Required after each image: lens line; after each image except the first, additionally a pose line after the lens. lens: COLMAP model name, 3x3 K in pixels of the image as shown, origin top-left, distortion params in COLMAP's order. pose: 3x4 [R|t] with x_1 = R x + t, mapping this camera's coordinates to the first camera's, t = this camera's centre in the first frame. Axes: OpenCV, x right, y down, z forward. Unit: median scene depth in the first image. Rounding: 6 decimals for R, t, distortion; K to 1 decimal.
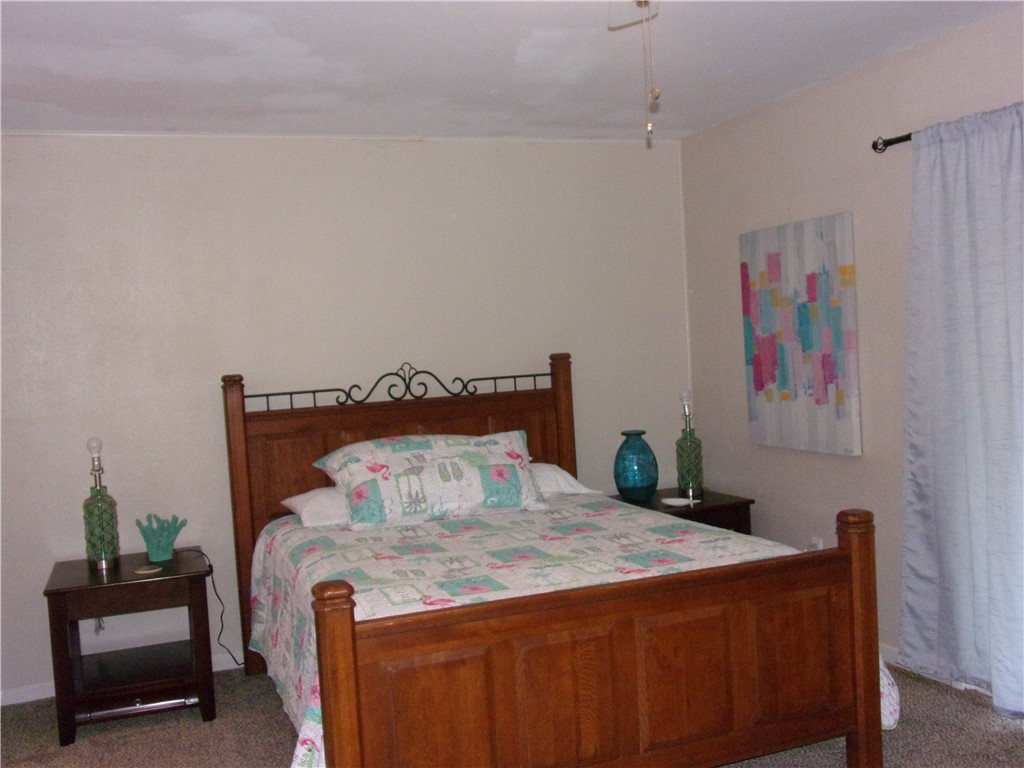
lens RADIAL K [[1022.3, 0, 506.4], [0, 1022.3, 392.1], [0, 0, 1]] dist [-0.014081, 0.000000]
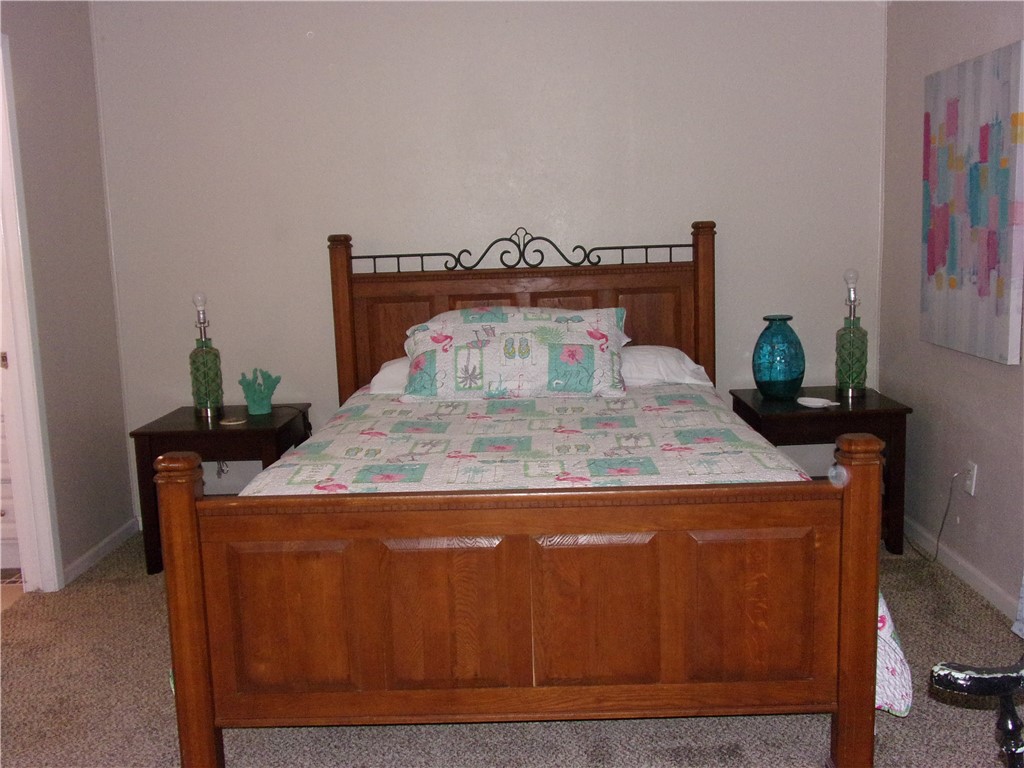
lens RADIAL K [[1022.3, 0, 513.8], [0, 1022.3, 378.1], [0, 0, 1]] dist [-0.014081, 0.000000]
pose [[0.926839, 0.081142, -0.366586, 0.265634], [-0.038336, 0.991717, 0.122588, -0.007306], [0.373497, -0.099566, 0.922272, 0.141253]]
